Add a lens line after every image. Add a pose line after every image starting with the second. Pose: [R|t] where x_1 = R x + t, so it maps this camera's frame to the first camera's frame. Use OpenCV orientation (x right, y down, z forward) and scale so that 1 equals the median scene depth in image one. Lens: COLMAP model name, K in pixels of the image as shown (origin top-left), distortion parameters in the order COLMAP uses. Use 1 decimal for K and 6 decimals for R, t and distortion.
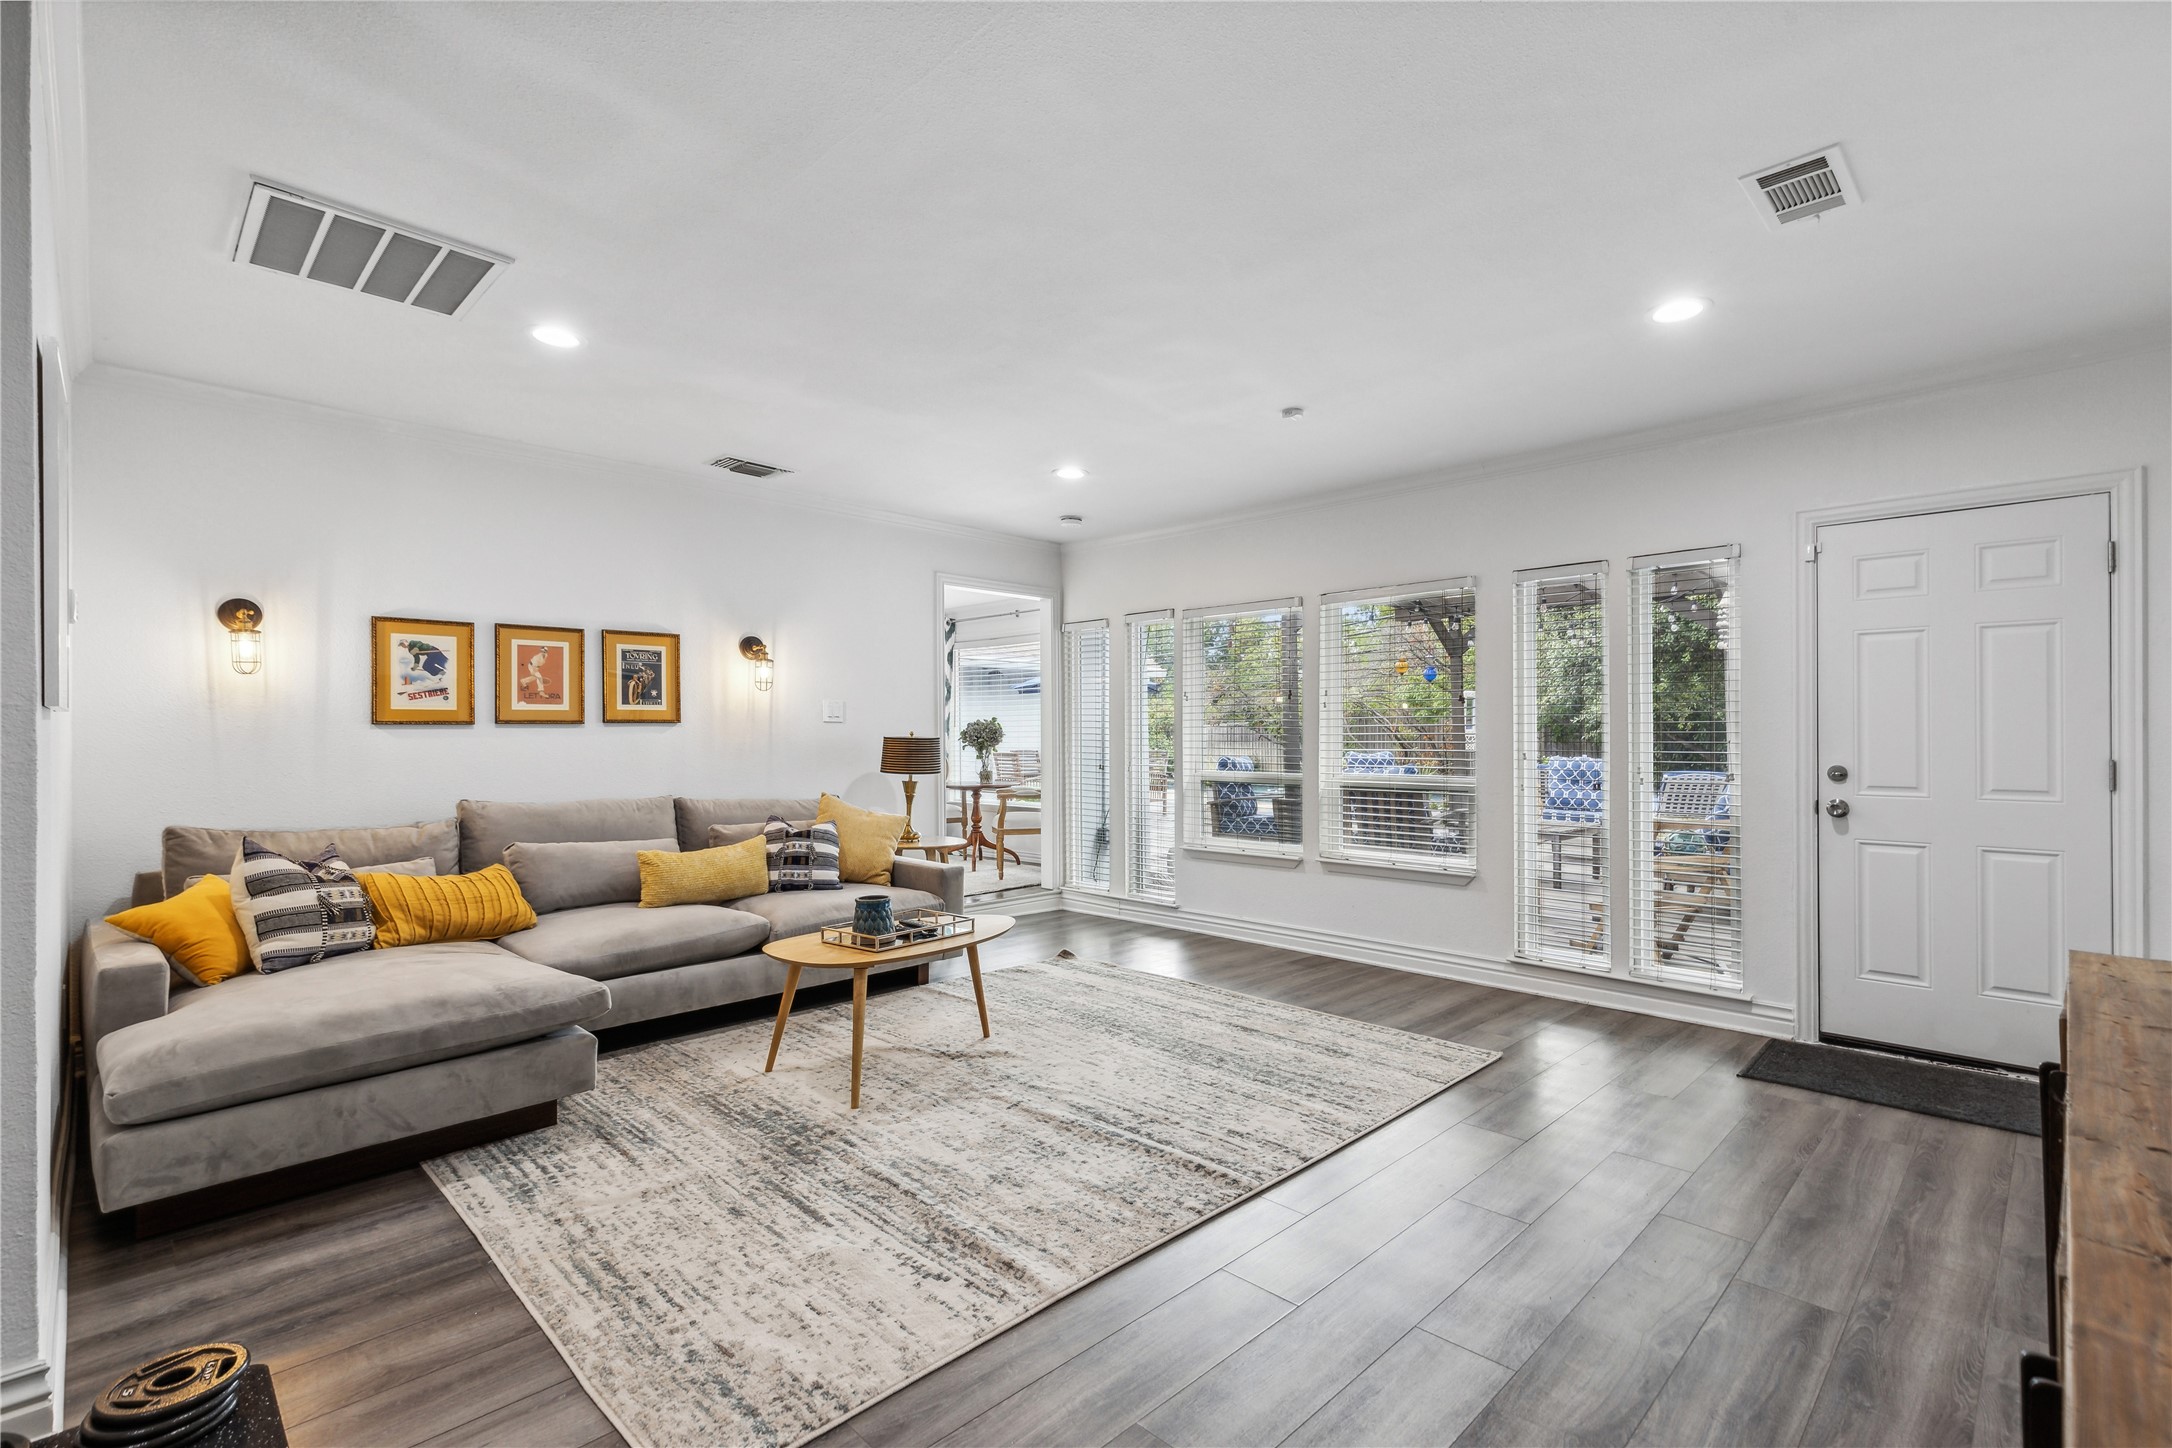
lens RADIAL K [[988.6, 0, 1090.4], [0, 988.6, 725.4], [0, 0, 1]] dist [0.012436, -0.001189]
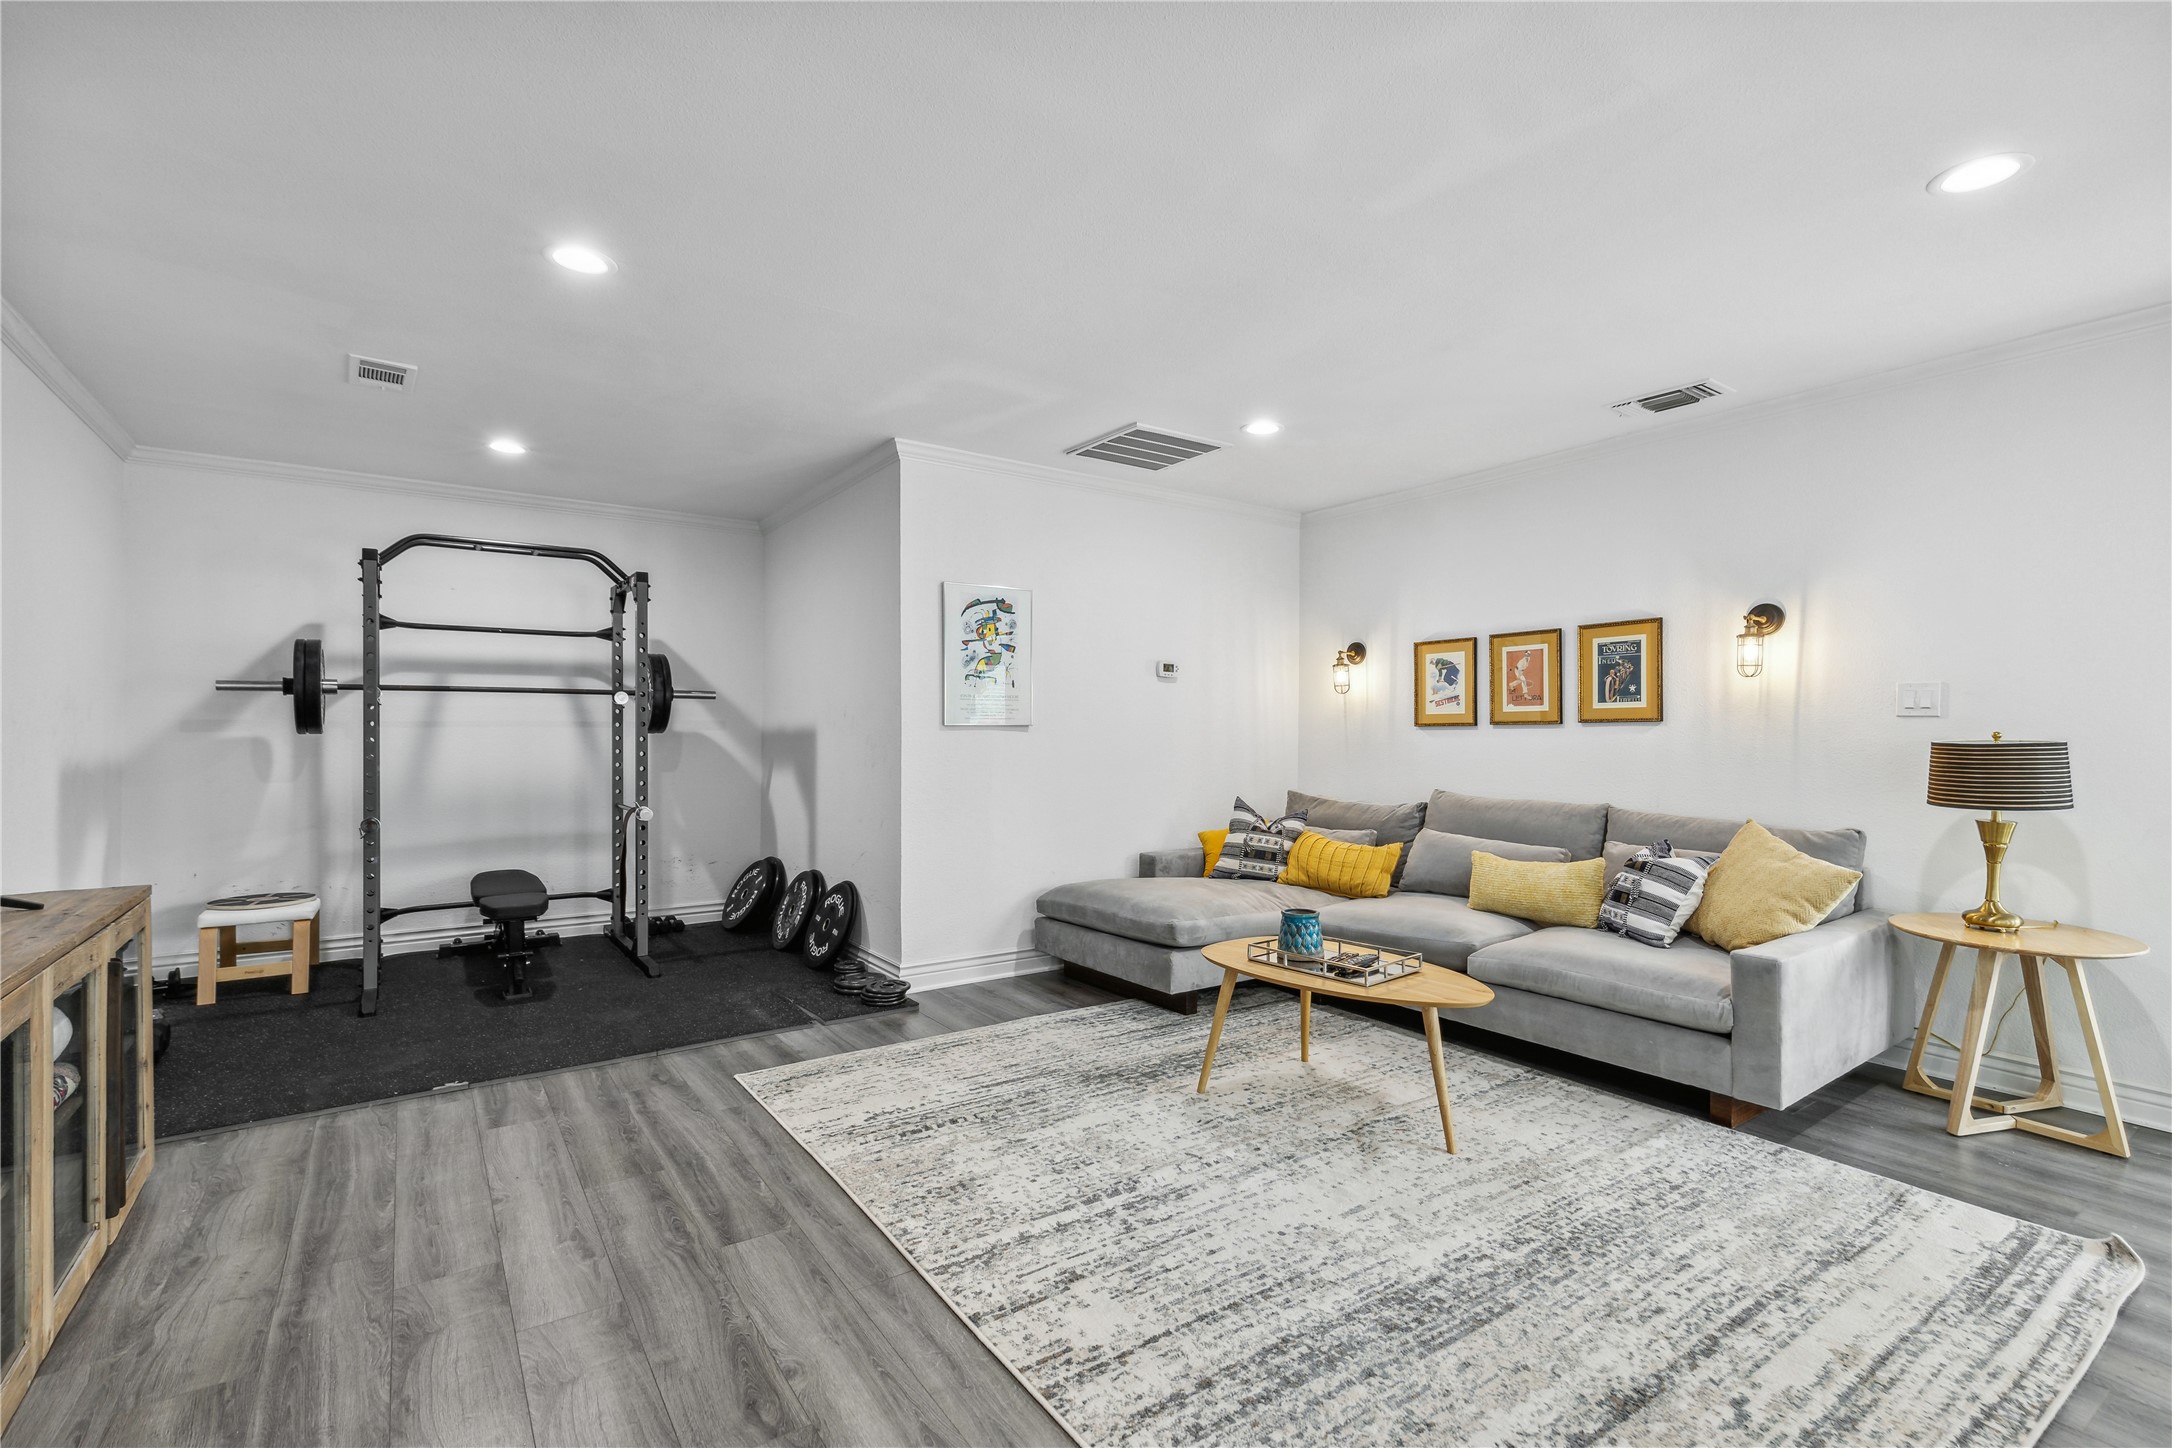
lens RADIAL K [[988.6, 0, 1092.8], [0, 988.6, 731.5], [0, 0, 1]] dist [0.012436, -0.001189]
pose [[-0.178731, 0.004463, -0.983888, 0.627069], [0.013349, 0.999909, 0.002111, -0.002781], [0.983807, -0.012757, -0.178774, 0.822756]]
